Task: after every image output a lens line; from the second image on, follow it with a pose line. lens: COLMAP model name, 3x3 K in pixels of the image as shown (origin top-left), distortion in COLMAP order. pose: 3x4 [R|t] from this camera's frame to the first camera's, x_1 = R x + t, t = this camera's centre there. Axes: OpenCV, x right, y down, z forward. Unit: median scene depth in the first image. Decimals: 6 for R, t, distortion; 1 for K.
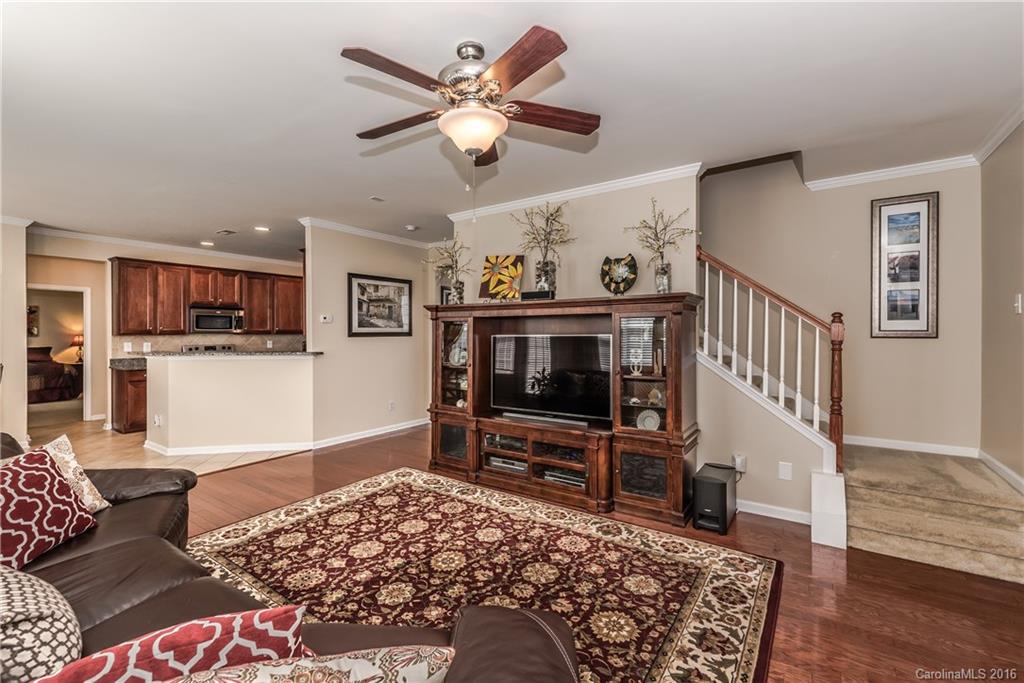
lens RADIAL K [[448.2, 0, 529.5], [0, 448.2, 329.3], [0, 0, 1]] dist [0.010435, 0.000145]
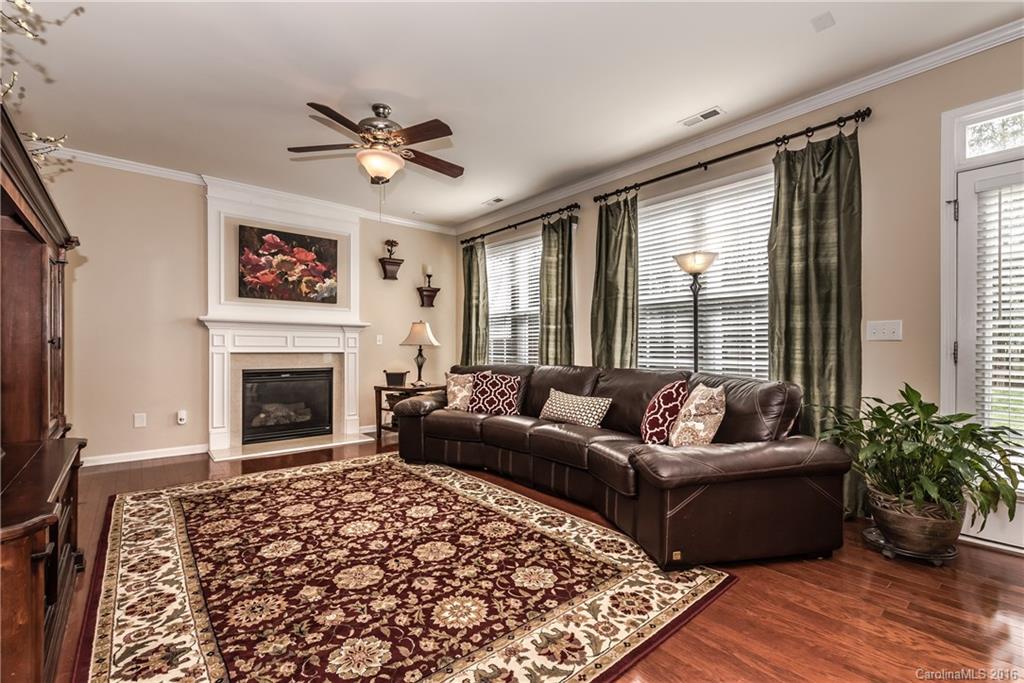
lens RADIAL K [[448.2, 0, 522.1], [0, 448.2, 351.2], [0, 0, 1]] dist [0.010435, 0.000145]
pose [[-0.963527, 0.001038, 0.267608, -0.618063], [0.003977, 0.999938, 0.010443, 0.110392], [-0.267580, 0.011126, -0.963471, 1.470529]]
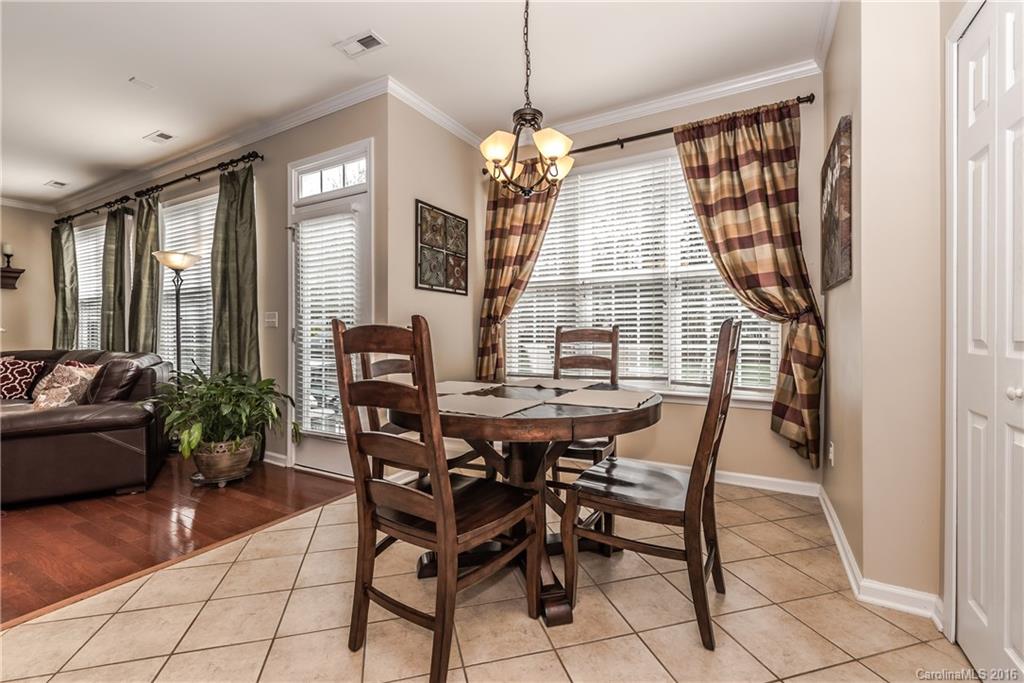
lens RADIAL K [[448.2, 0, 532.9], [0, 448.2, 330.9], [0, 0, 1]] dist [0.010435, 0.000145]
pose [[-0.997459, 0.008711, -0.070705, -1.566507], [0.008618, 0.999962, 0.001618, 0.118132], [0.070717, 0.001004, -0.997496, 1.640560]]
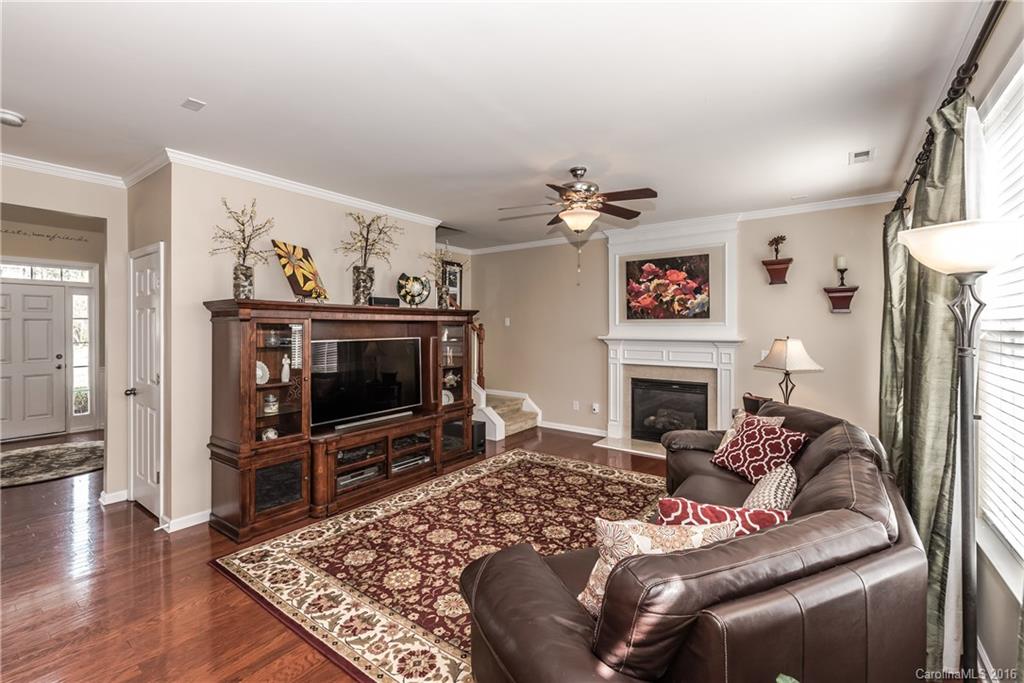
lens RADIAL K [[448.2, 0, 482.0], [0, 448.2, 332.1], [0, 0, 1]] dist [0.010435, 0.000145]
pose [[0.080713, -0.001919, 0.996736, -1.160598], [0.009572, 0.999954, 0.001150, -0.002697], [-0.996691, 0.009448, 0.080727, 0.790664]]
